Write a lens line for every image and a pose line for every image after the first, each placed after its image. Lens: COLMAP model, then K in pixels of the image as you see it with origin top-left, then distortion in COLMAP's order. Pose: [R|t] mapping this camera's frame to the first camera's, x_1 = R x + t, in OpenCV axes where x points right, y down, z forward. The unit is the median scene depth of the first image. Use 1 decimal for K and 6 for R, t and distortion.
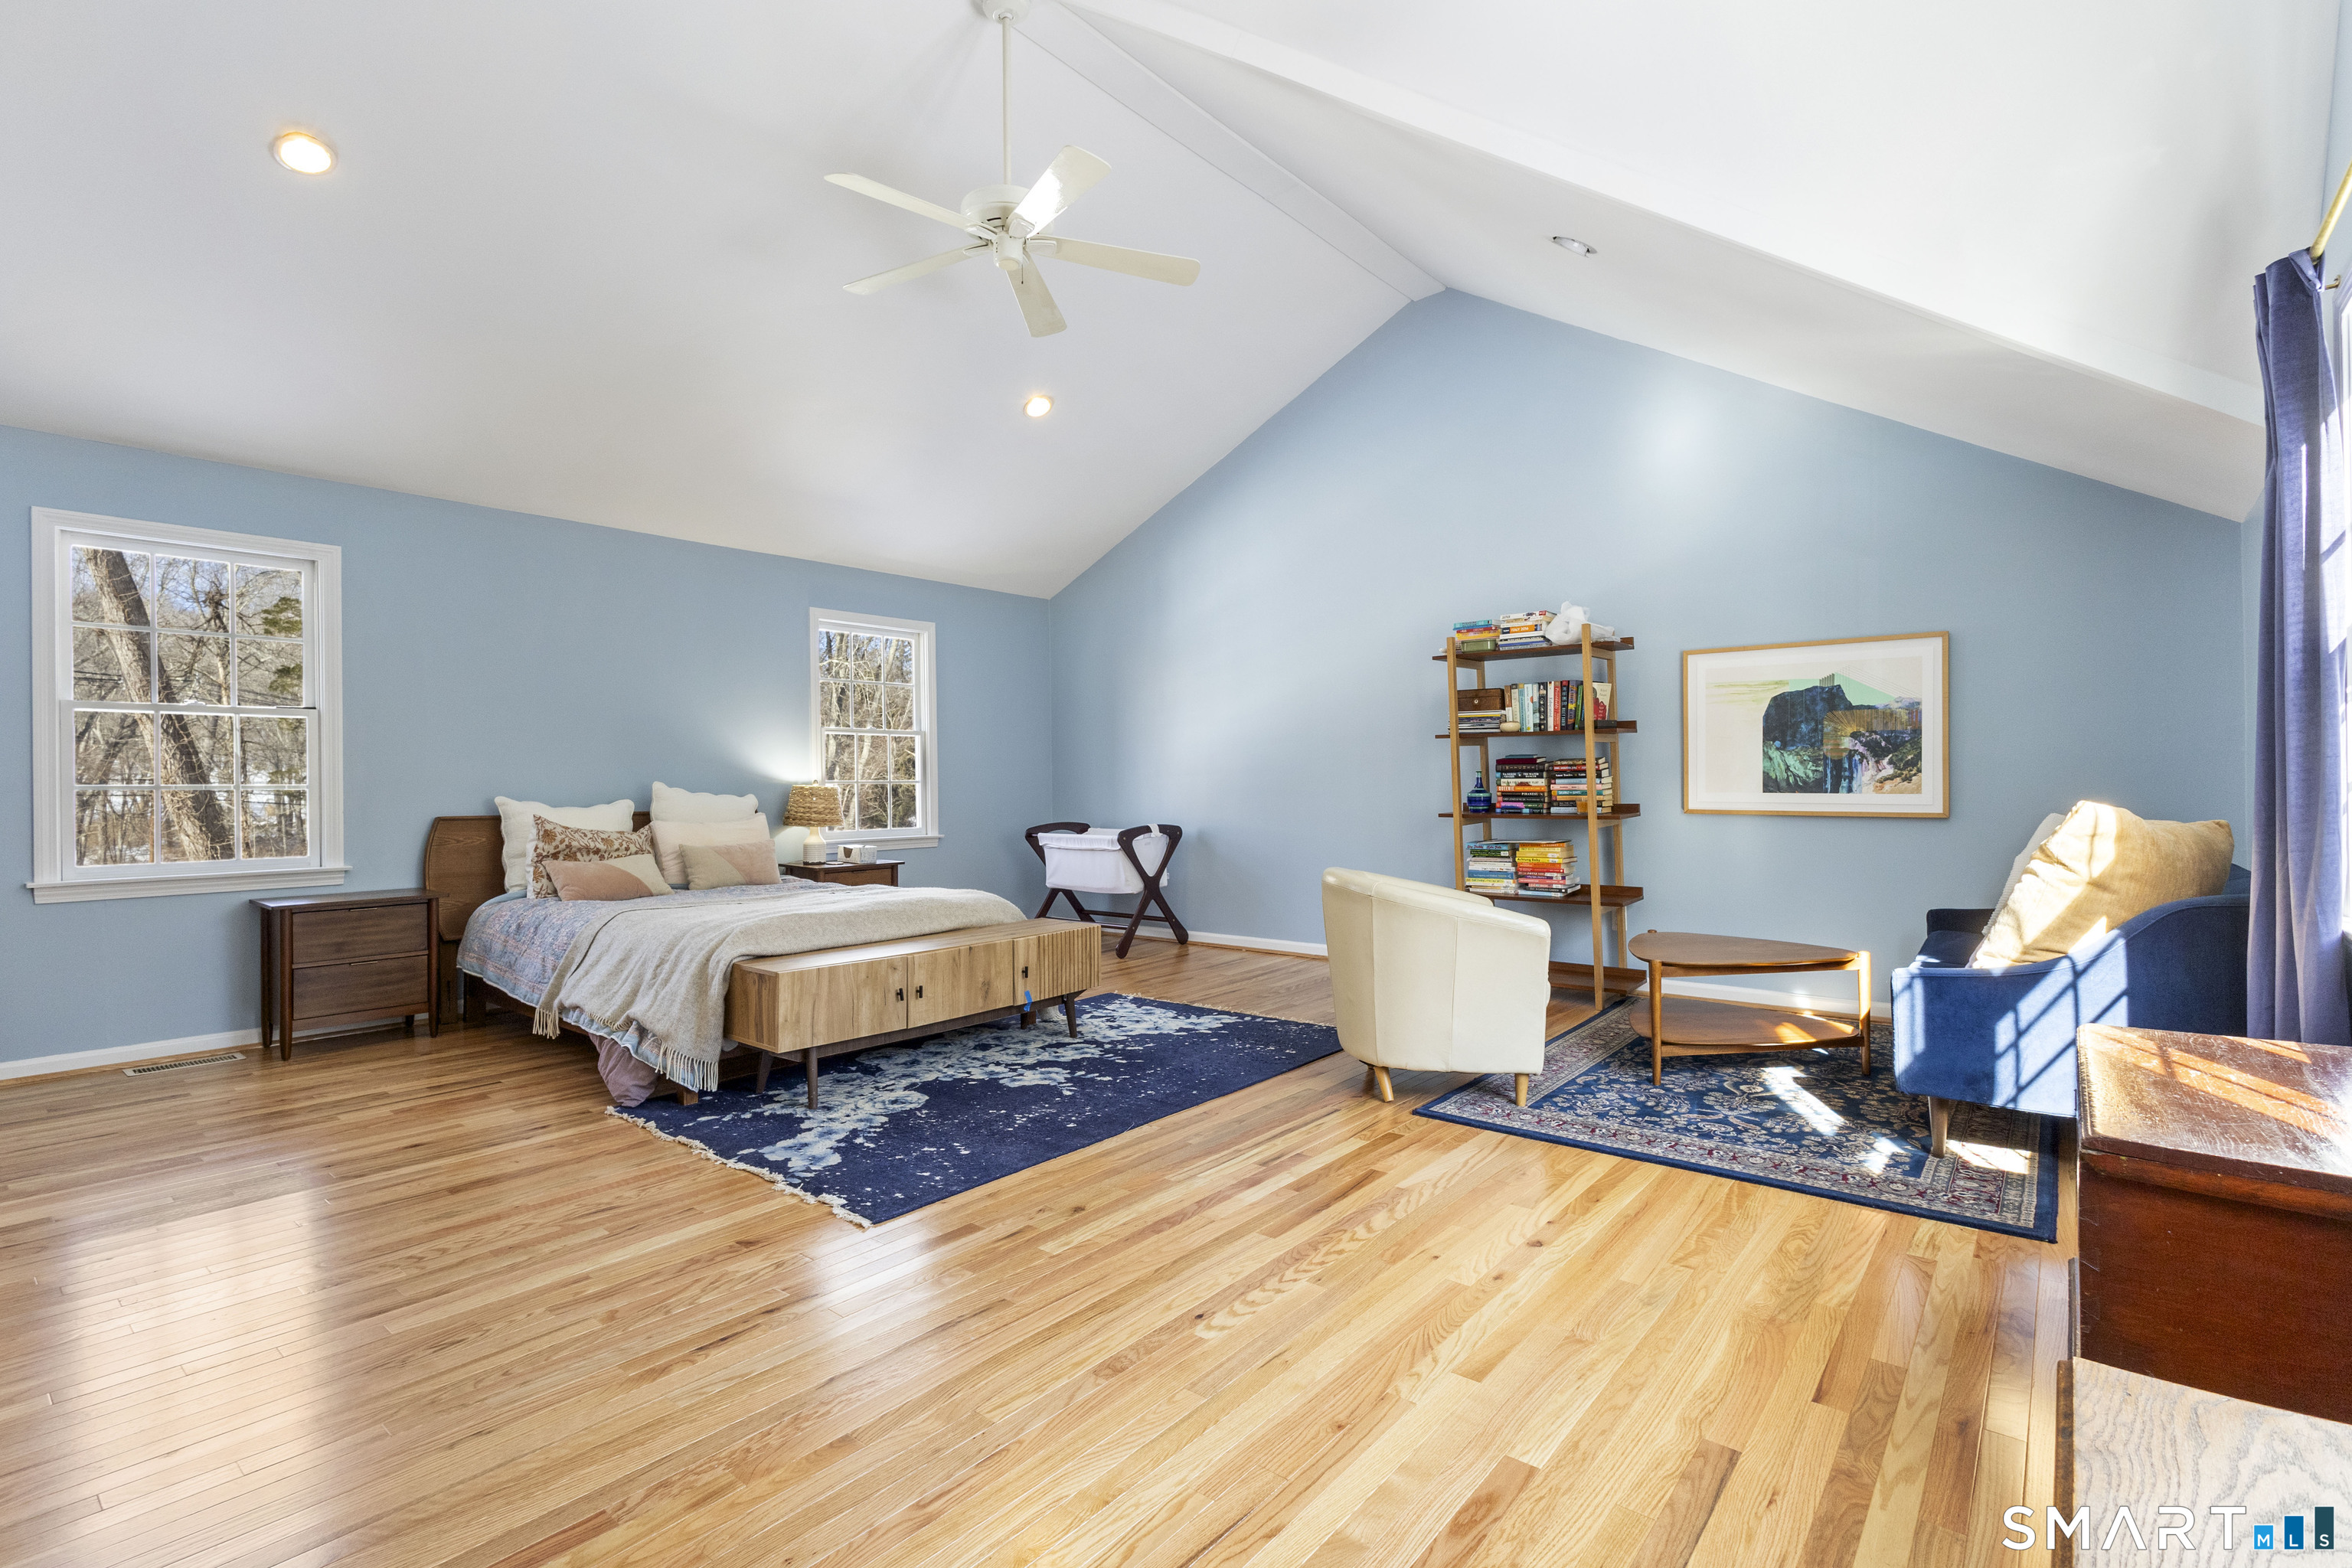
lens RADIAL K [[1082.6, 0, 1164.6], [0, 1082.6, 791.4], [0, 0, 1]] dist [-0.000272, 0.000639]
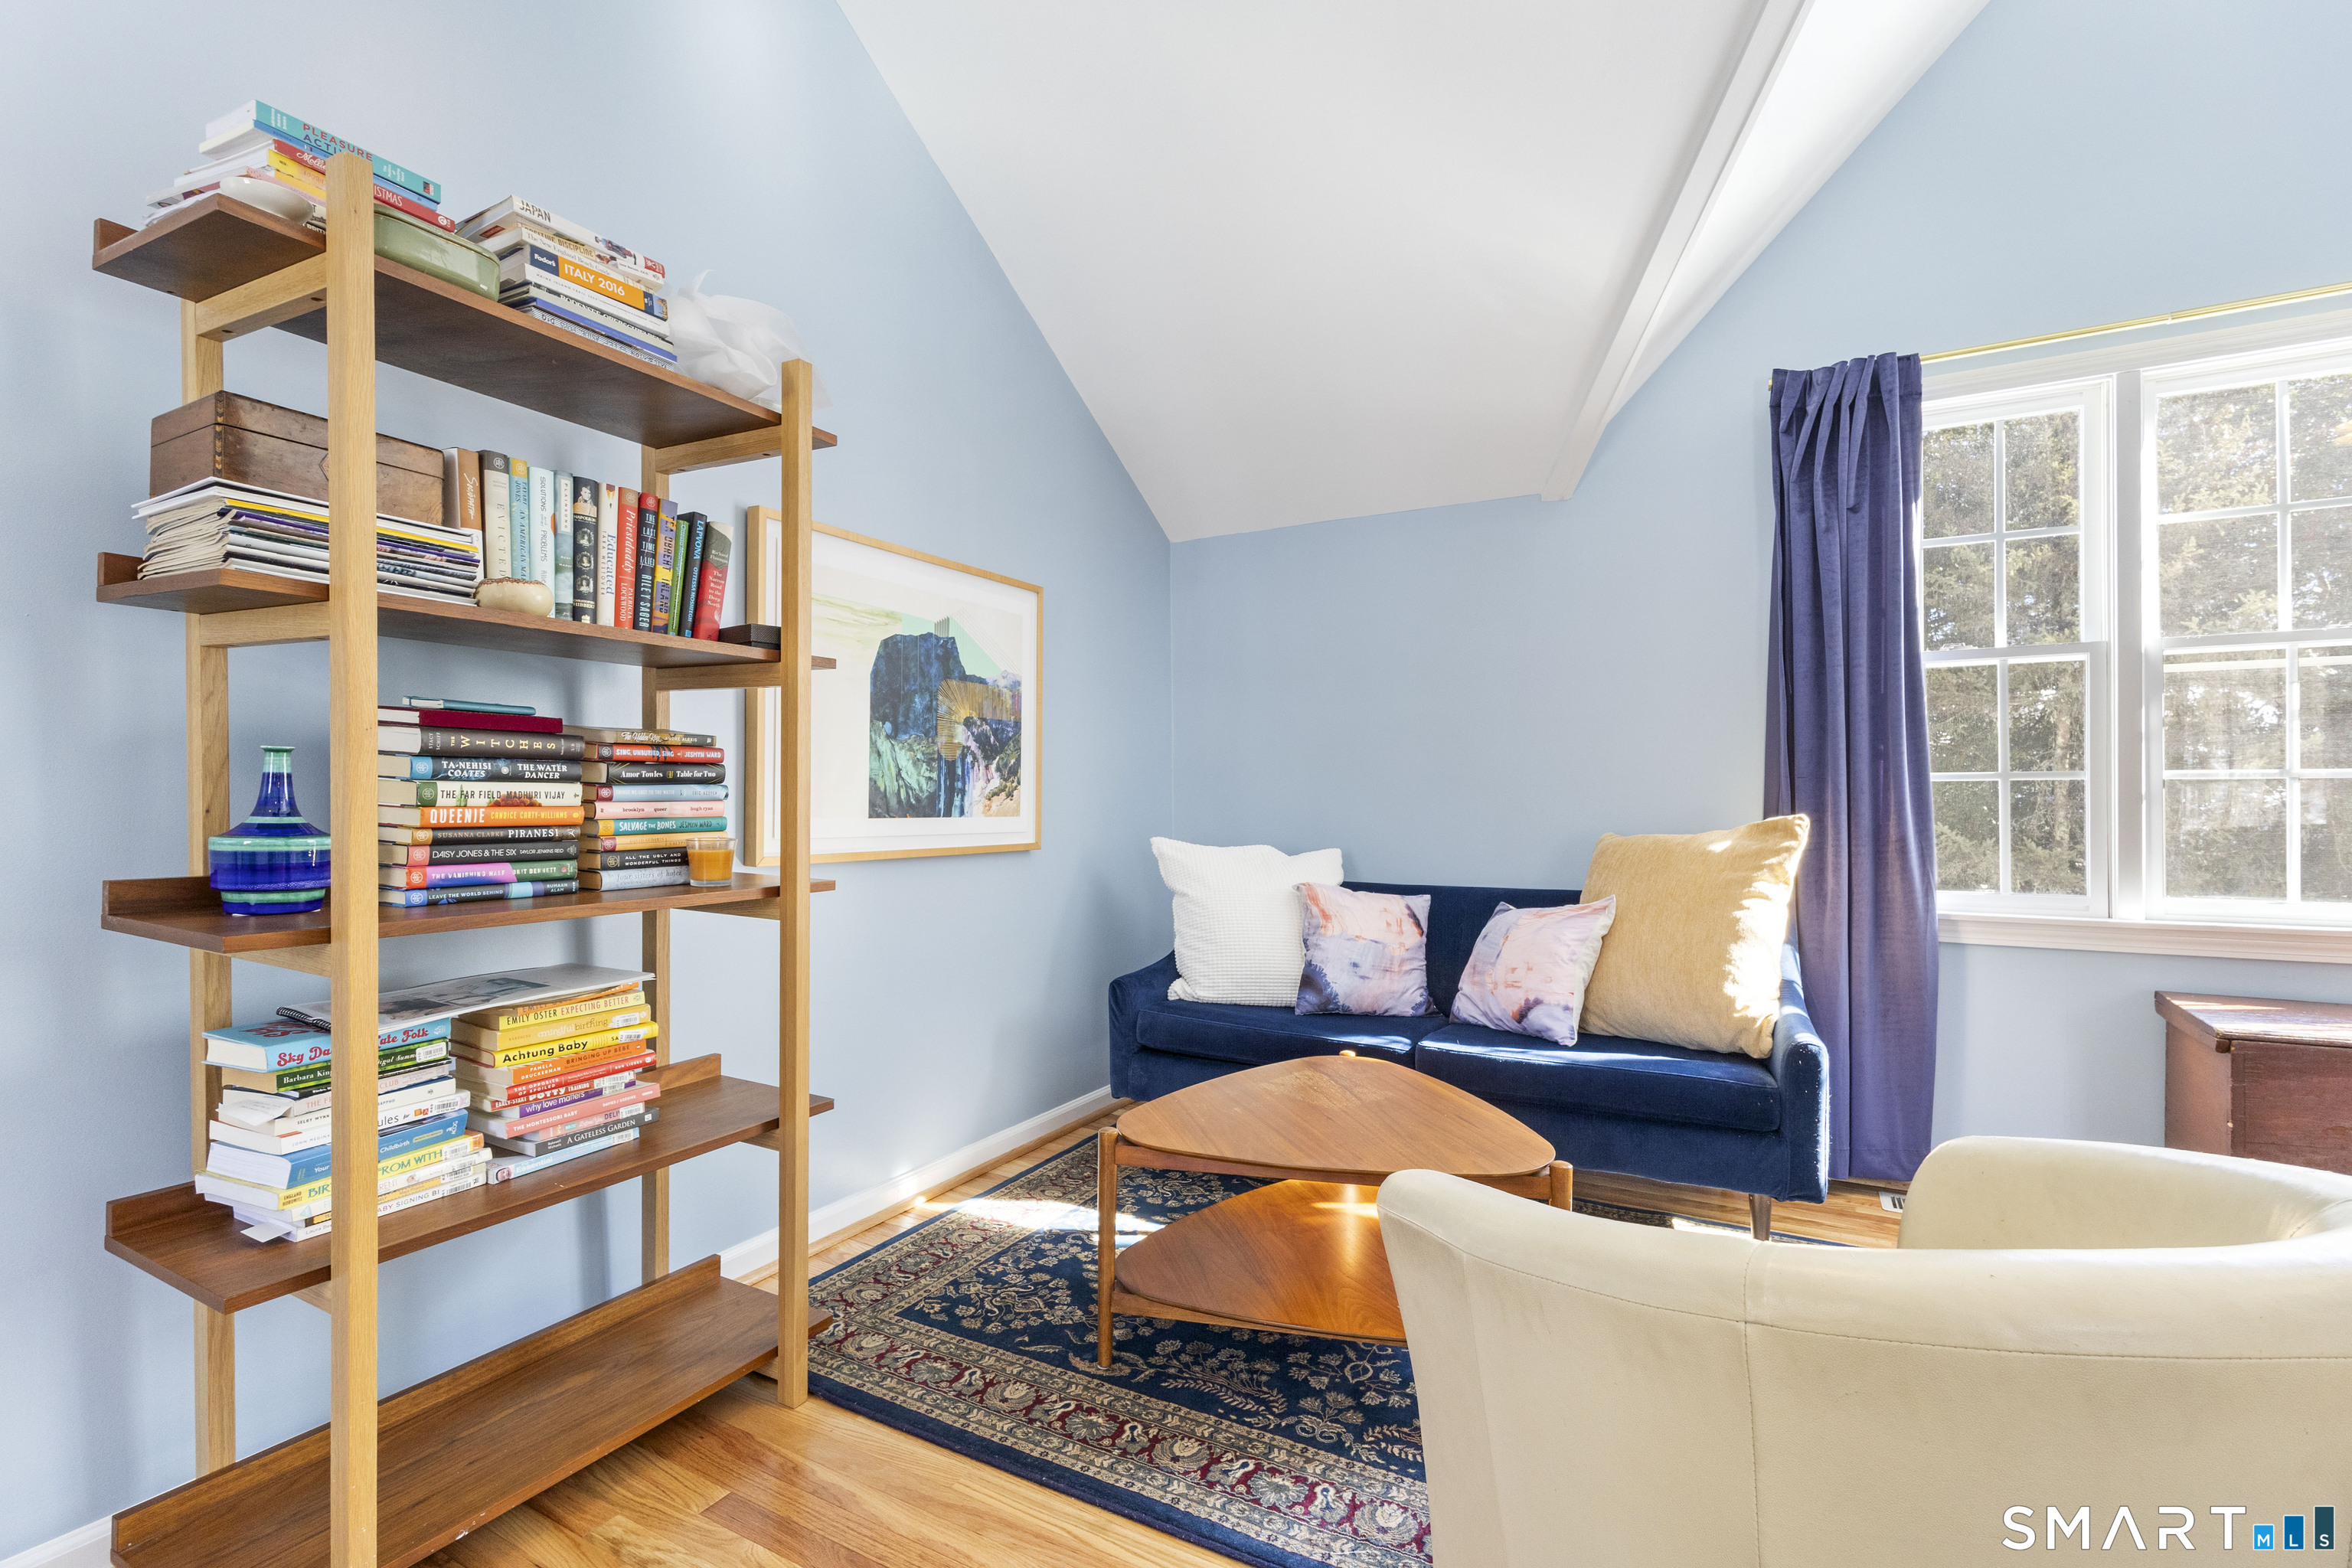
lens RADIAL K [[1082.6, 0, 1164.6], [0, 1082.6, 791.4], [0, 0, 1]] dist [-0.000272, 0.000639]
pose [[-0.179702, 0.012866, 0.983637, 0.010308], [0.011108, 0.999877, -0.011049, -0.004781], [-0.983658, 0.008941, -0.179823, 1.016605]]
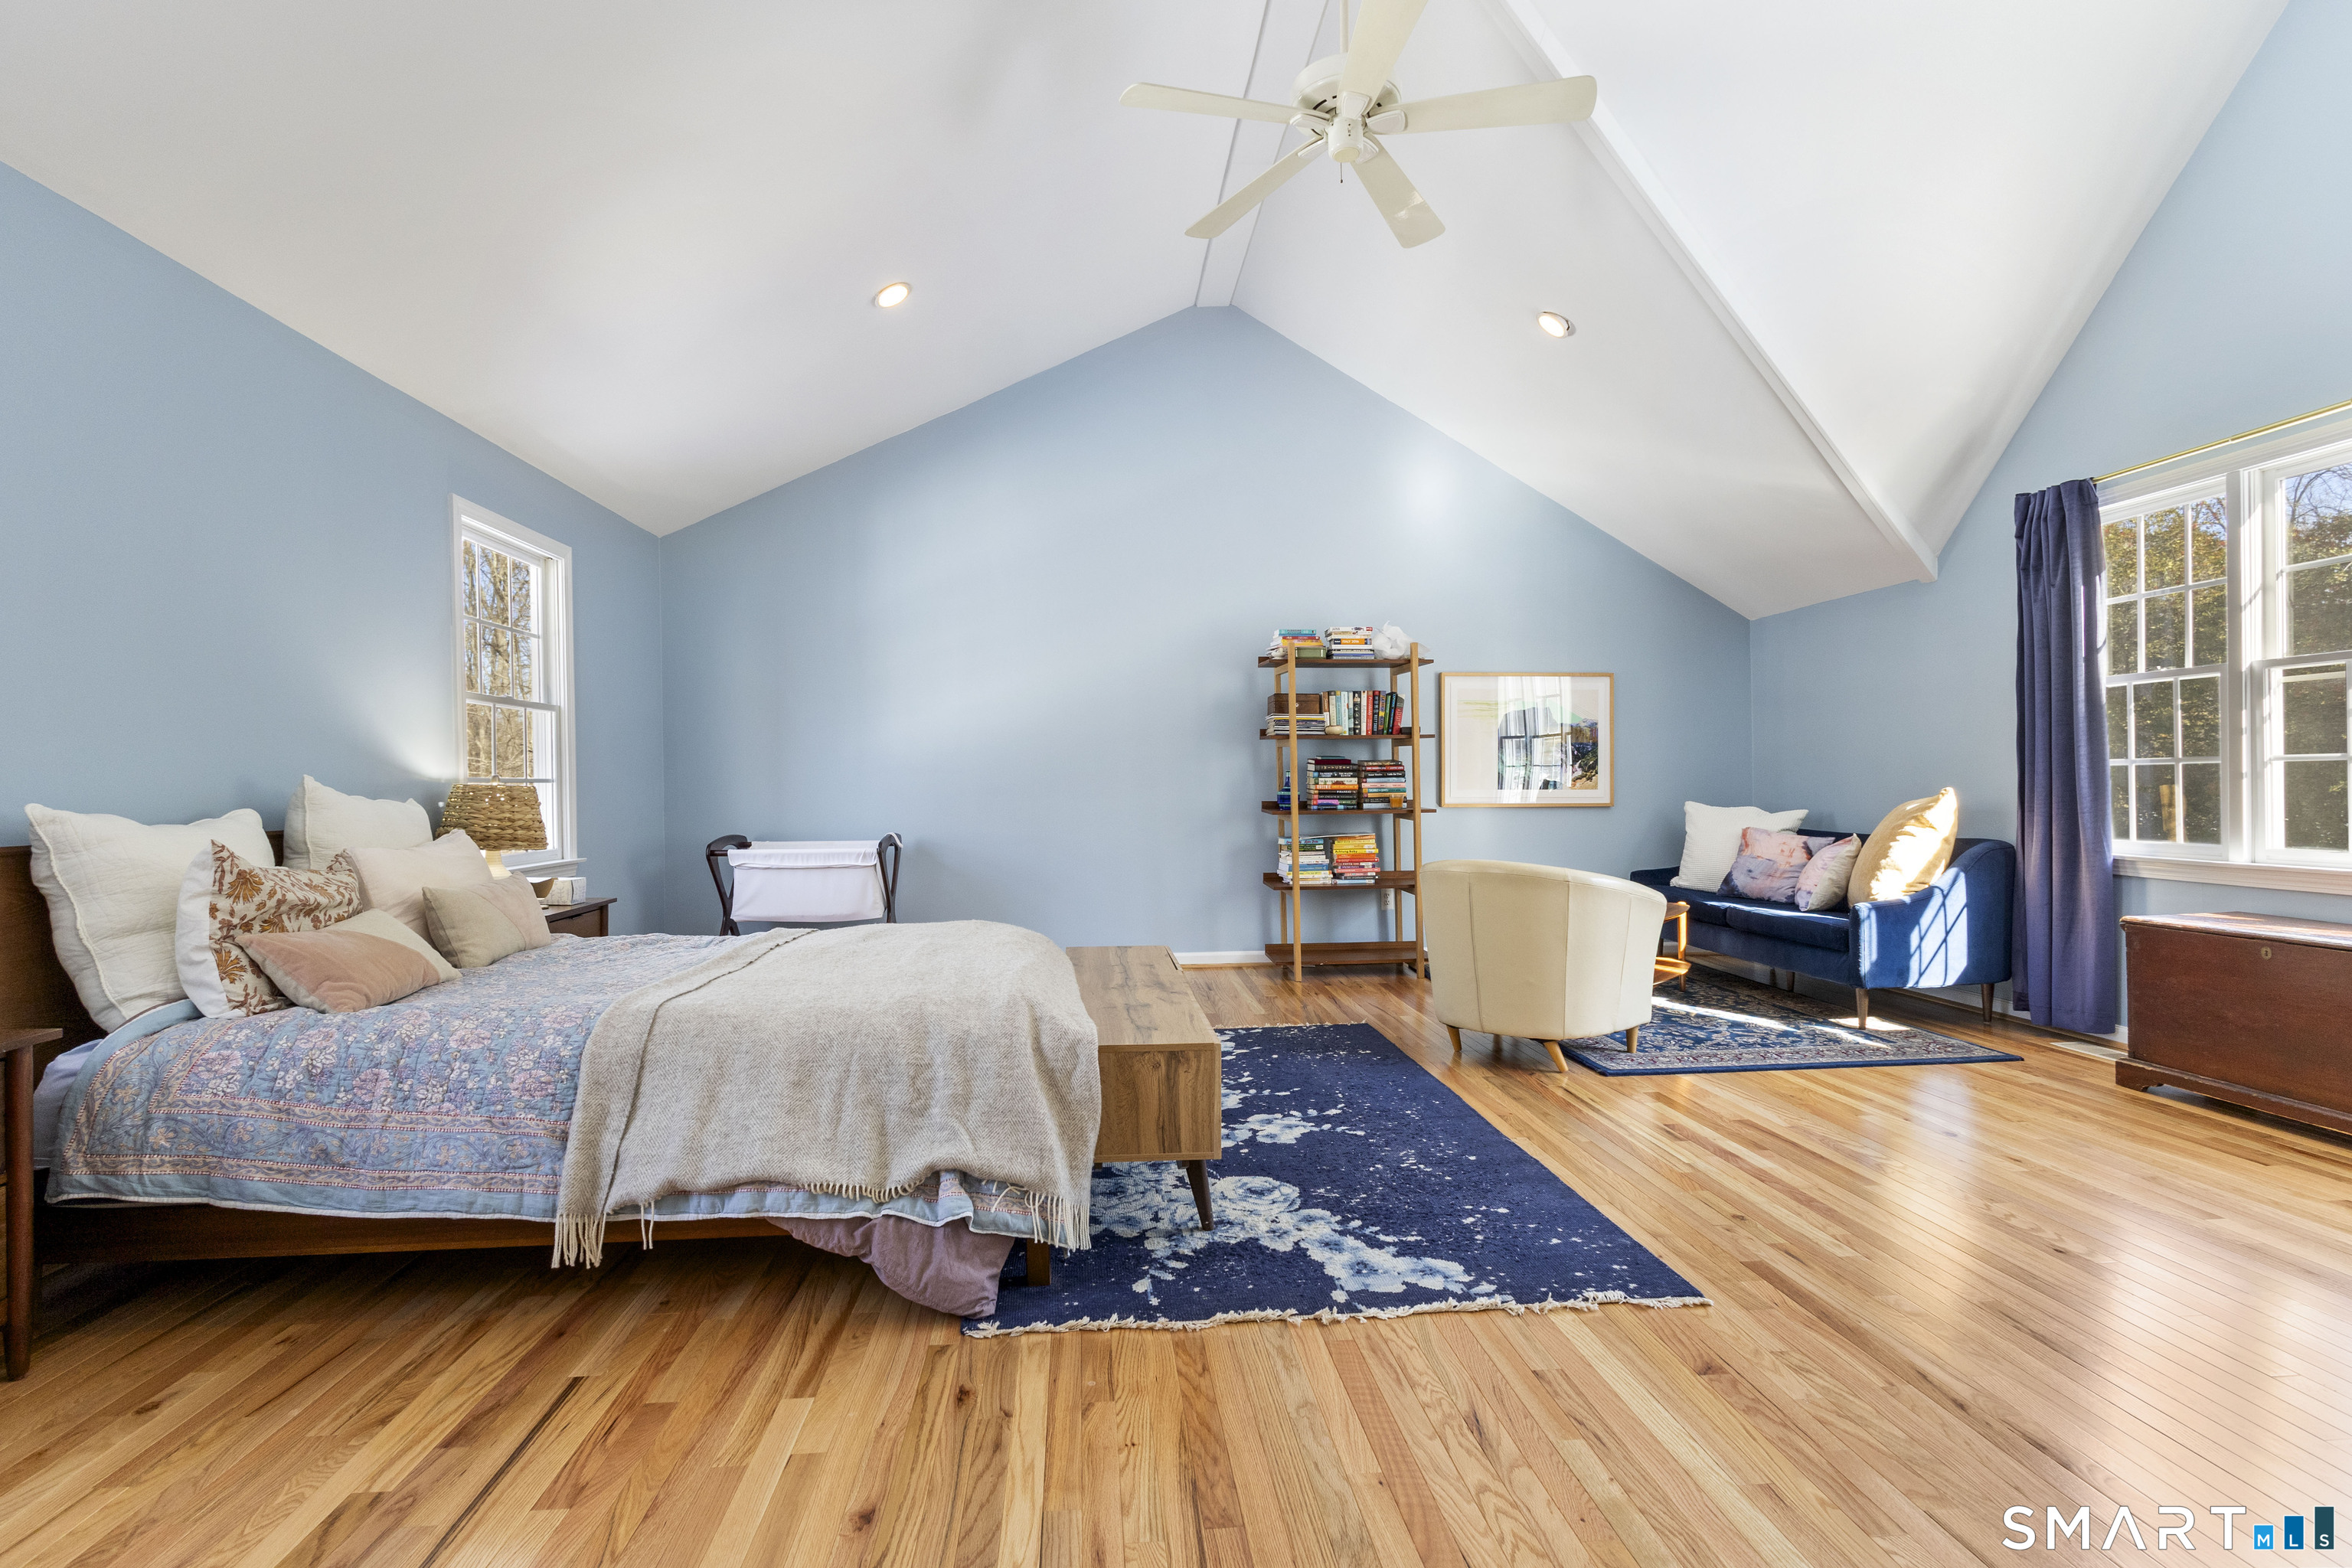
lens RADIAL K [[1082.6, 0, 1164.6], [0, 1082.6, 791.4], [0, 0, 1]] dist [-0.000272, 0.000639]
pose [[0.717103, -0.003323, 0.696960, -0.646691], [0.009218, 0.999946, -0.004716, 0.006302], [-0.696907, 0.009807, 0.717095, 0.389762]]
